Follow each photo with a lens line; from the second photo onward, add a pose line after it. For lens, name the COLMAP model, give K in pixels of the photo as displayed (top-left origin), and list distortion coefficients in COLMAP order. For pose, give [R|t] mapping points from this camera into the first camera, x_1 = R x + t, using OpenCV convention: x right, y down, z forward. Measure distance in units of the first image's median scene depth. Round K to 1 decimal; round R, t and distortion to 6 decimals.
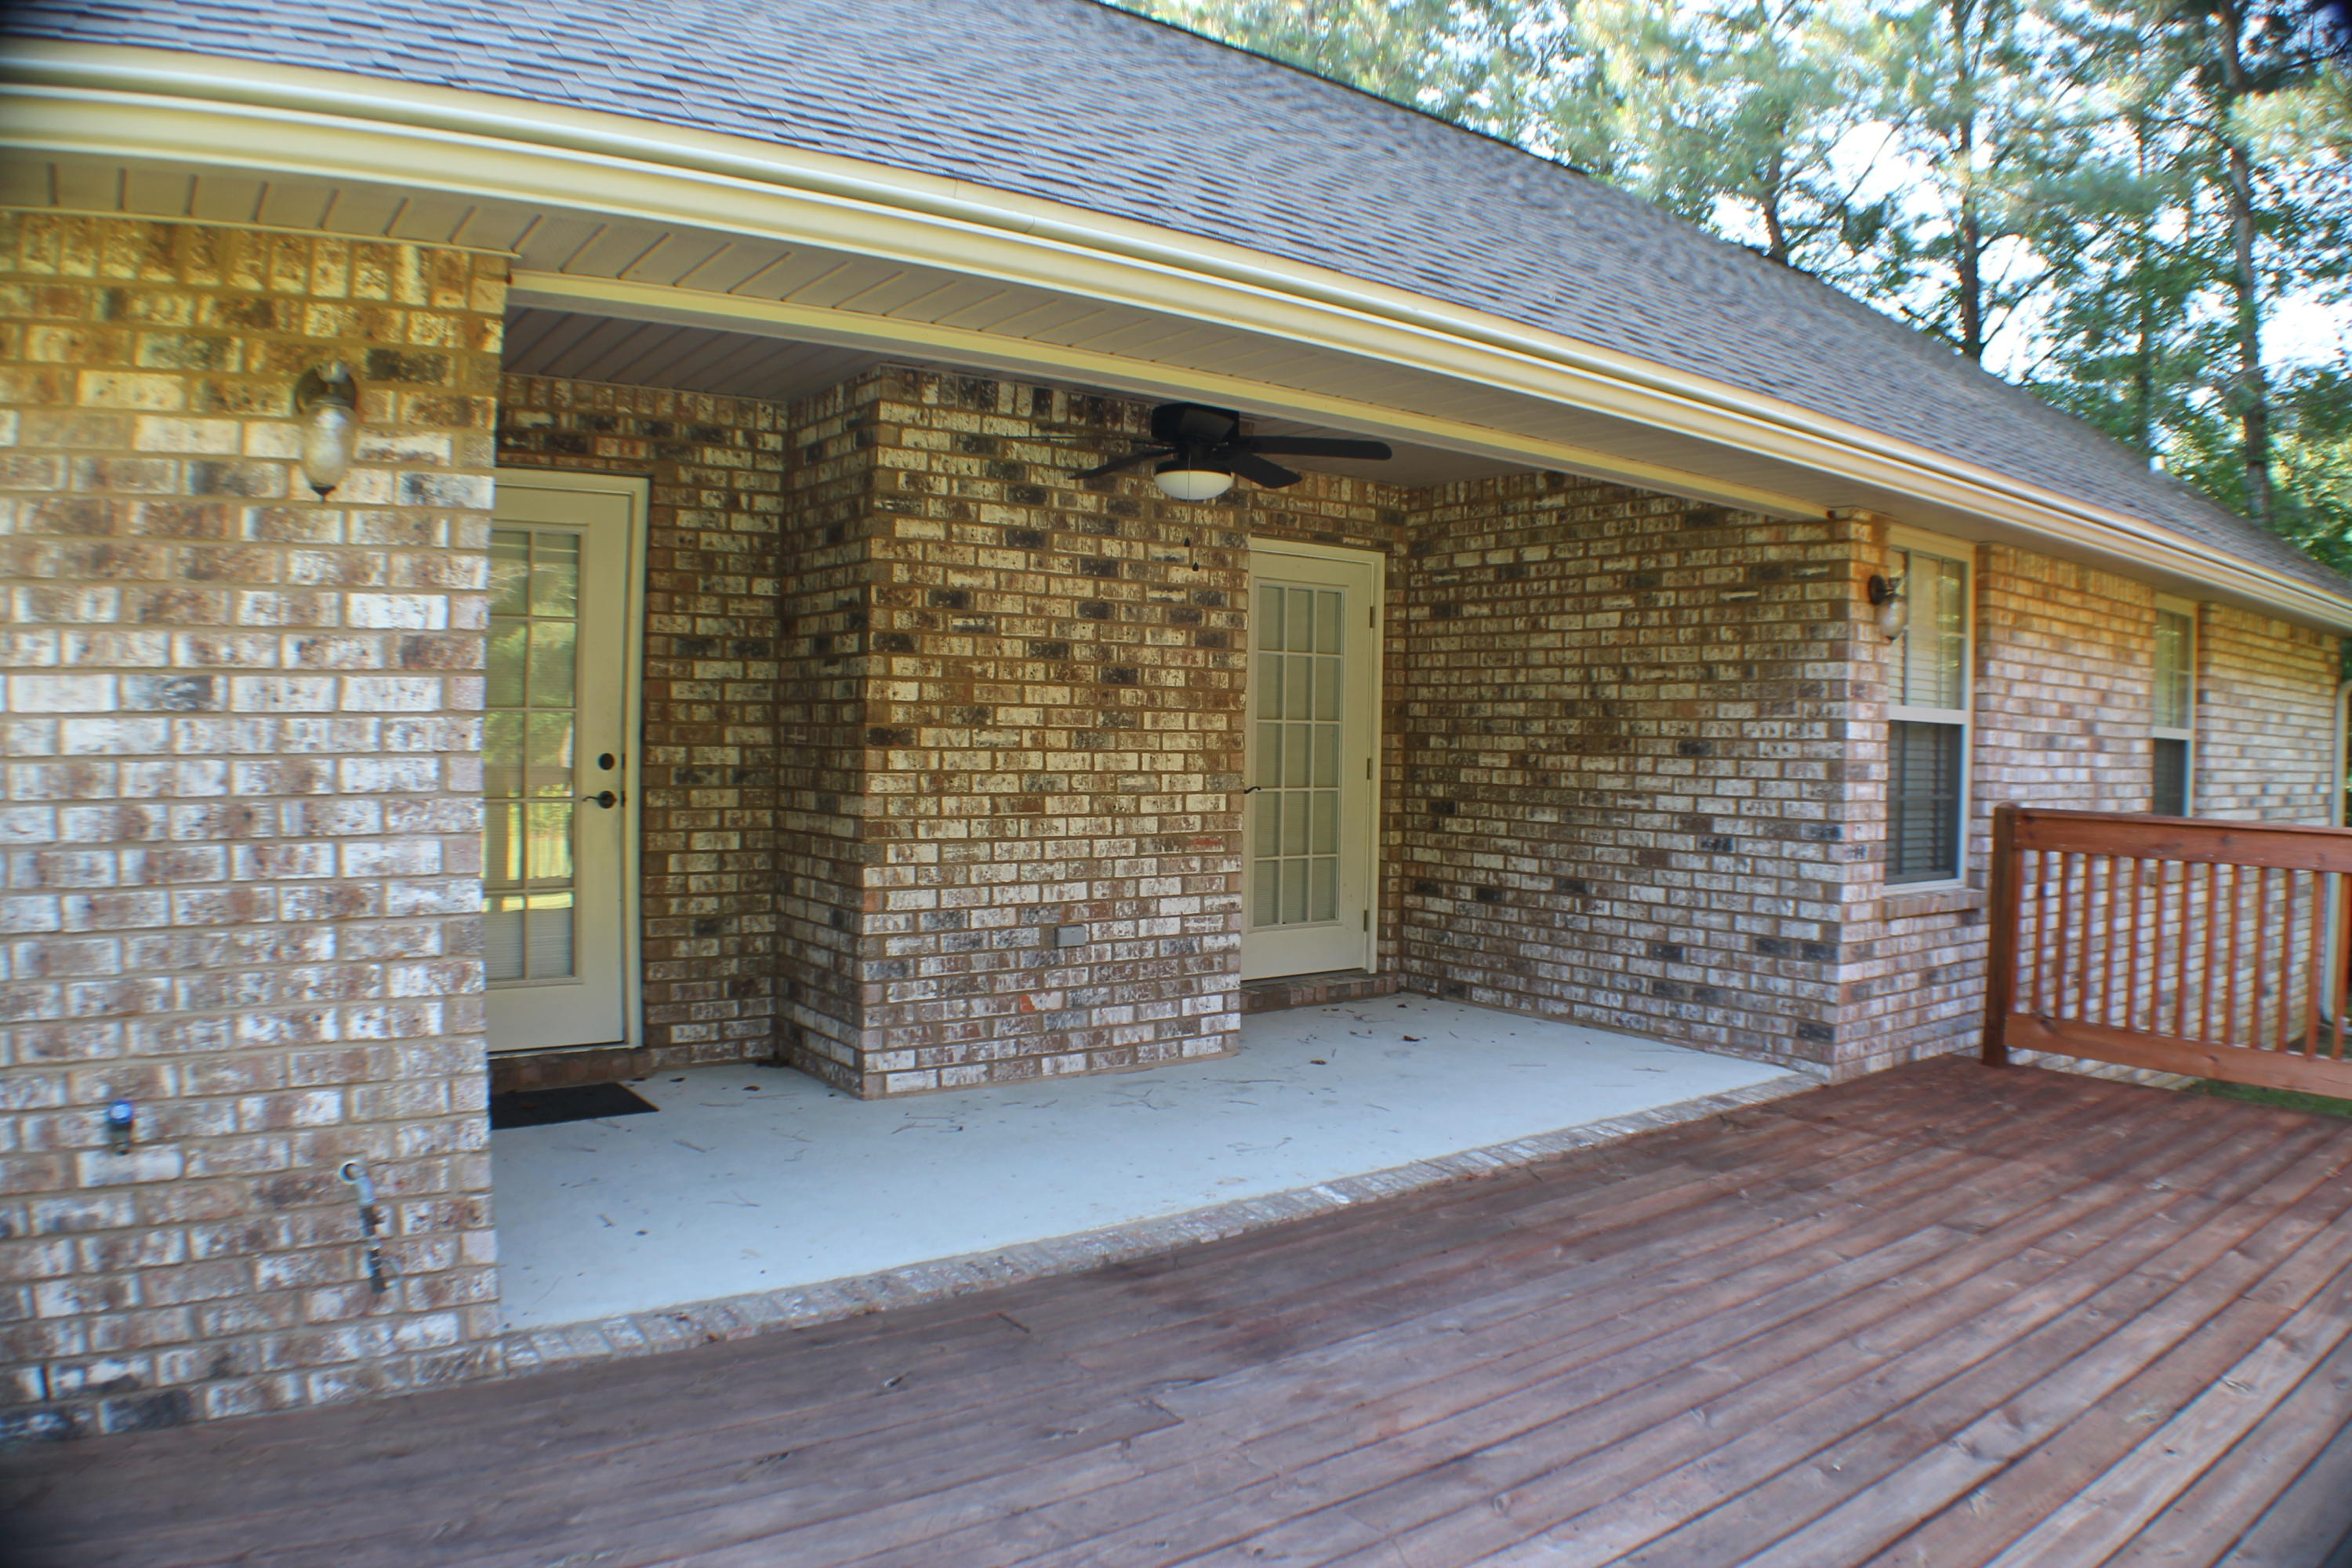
lens RADIAL K [[1579.4, 0, 1176.0], [0, 1579.4, 784.0], [0, 0, 1]] dist [-0.247858, 0.056389]
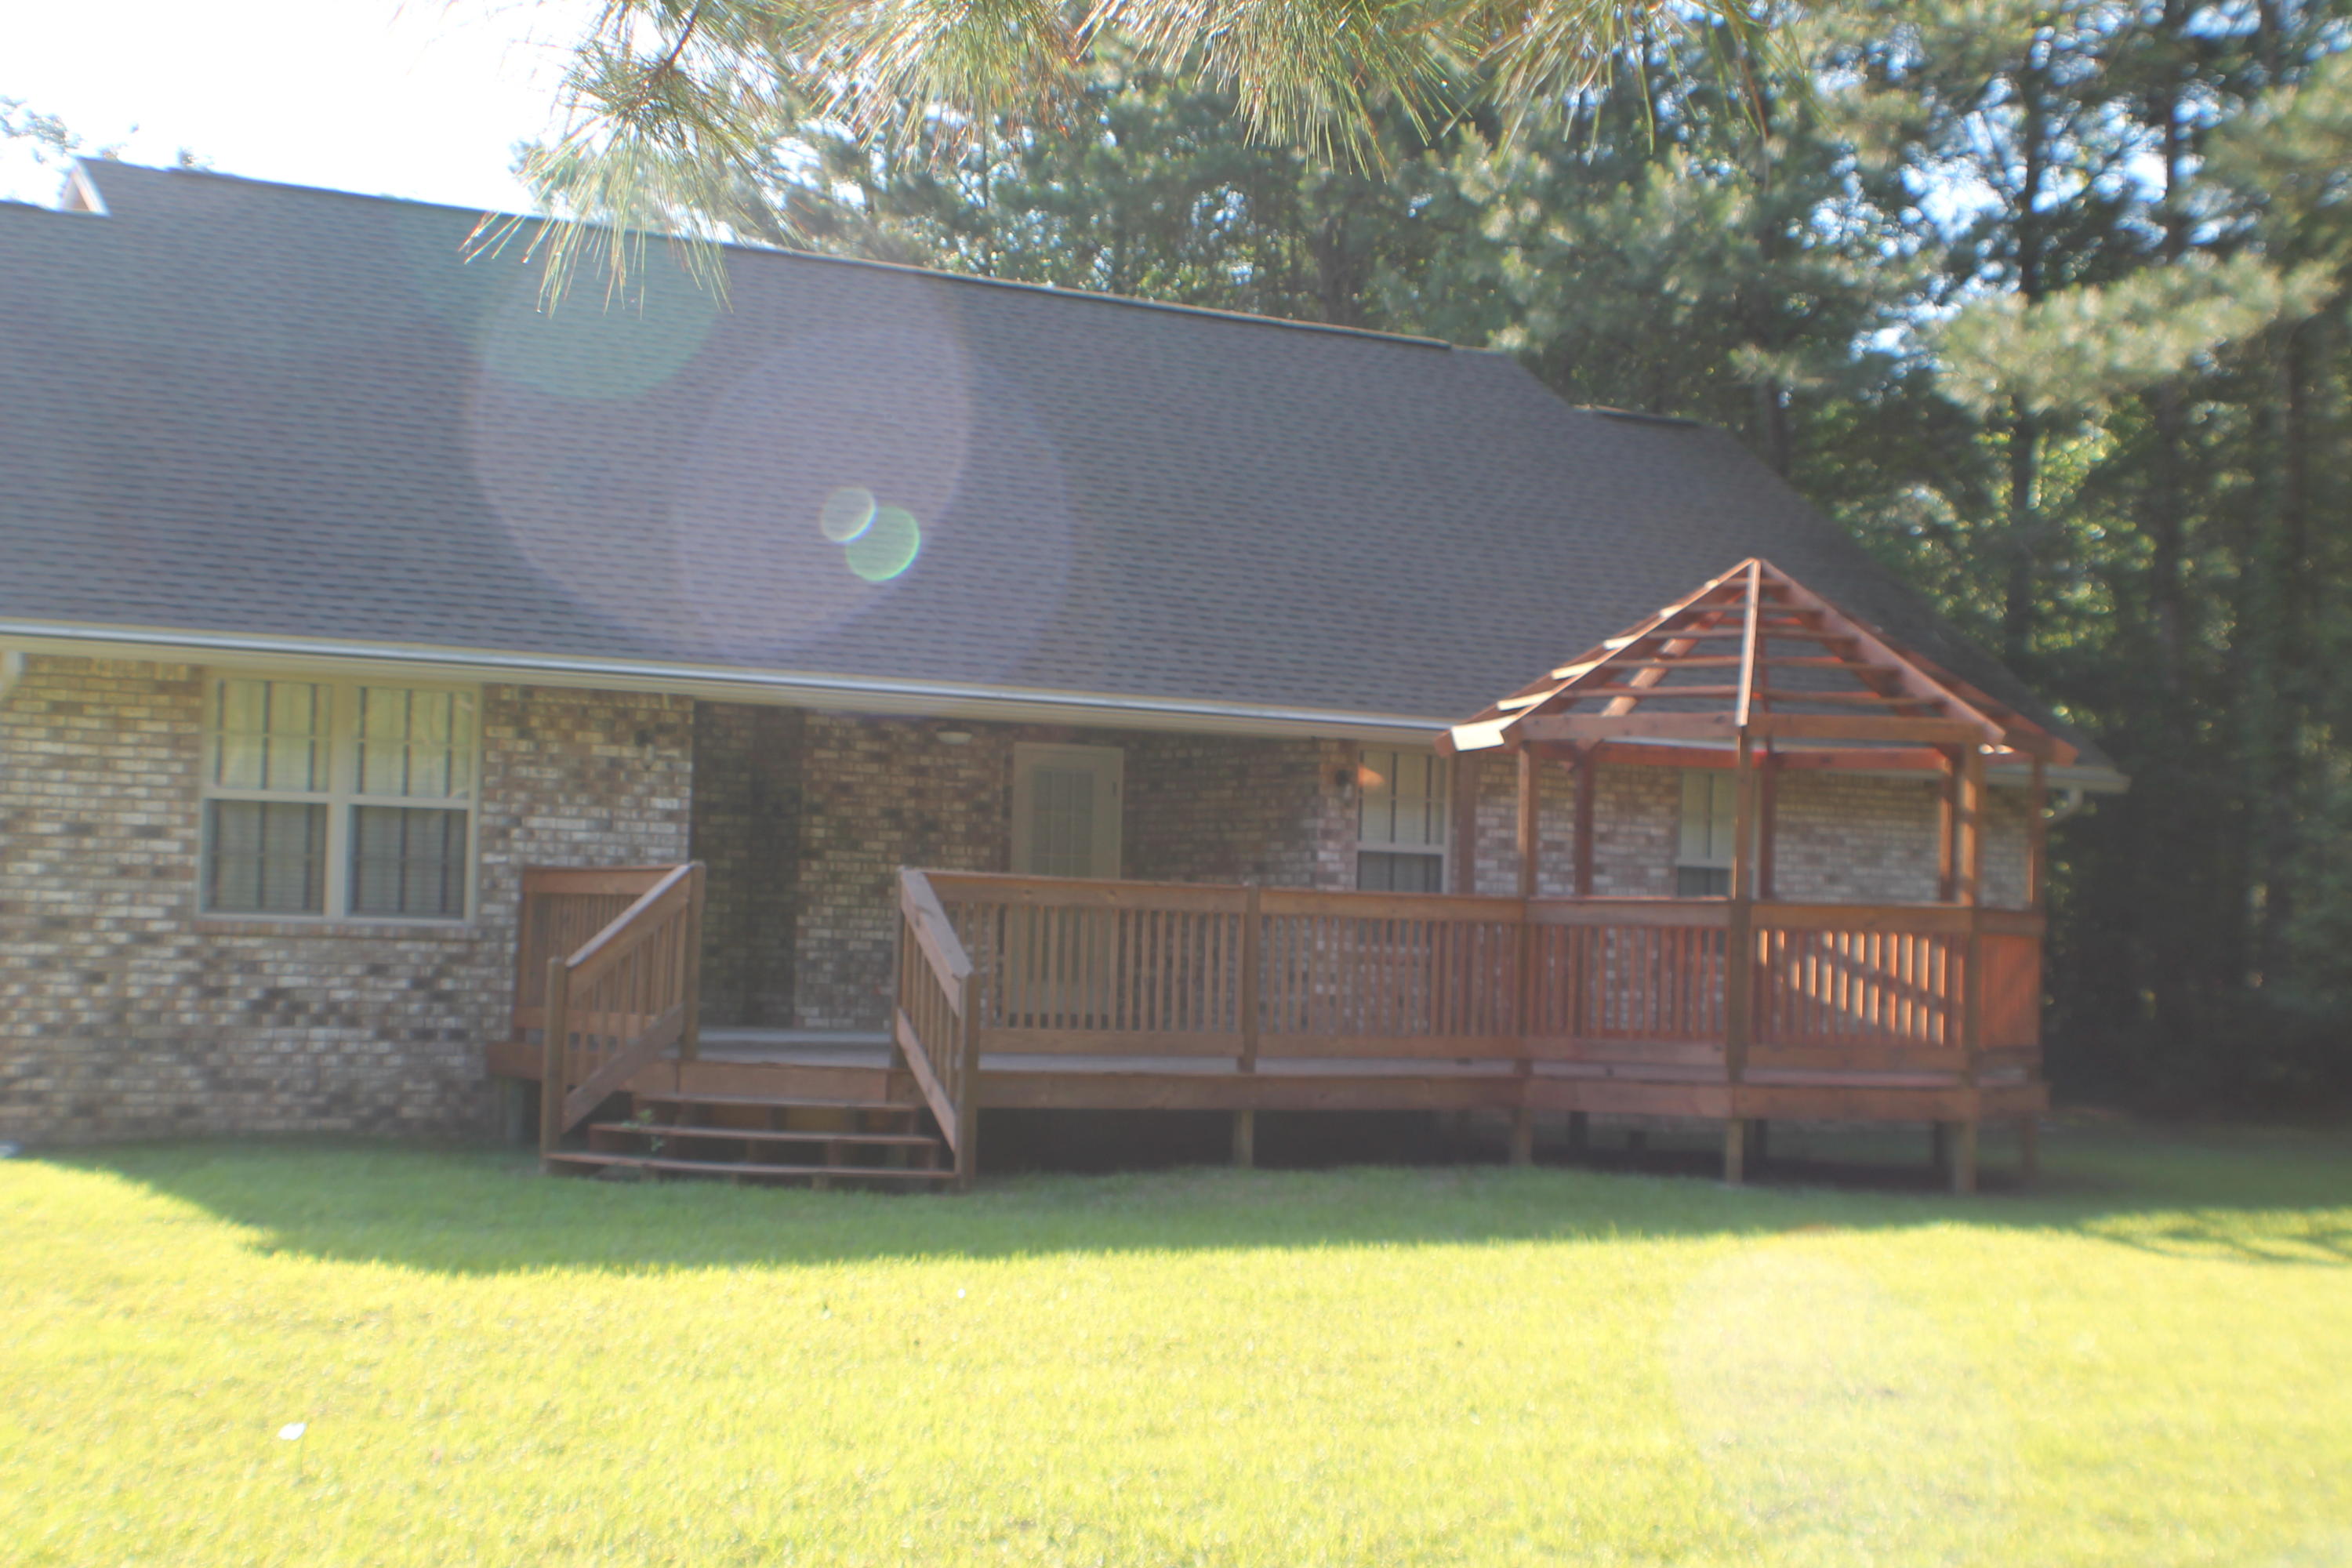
lens RADIAL K [[3452.9, 0, 1042.1], [0, 3452.9, 784.9], [0, 0, 1]] dist [-0.134799, 0.034780]
pose [[0.994054, 0.004528, -0.108796, 1.261334], [-0.013396, 0.996631, -0.080913, 0.497564], [0.108063, 0.081890, 0.990766, -7.144964]]
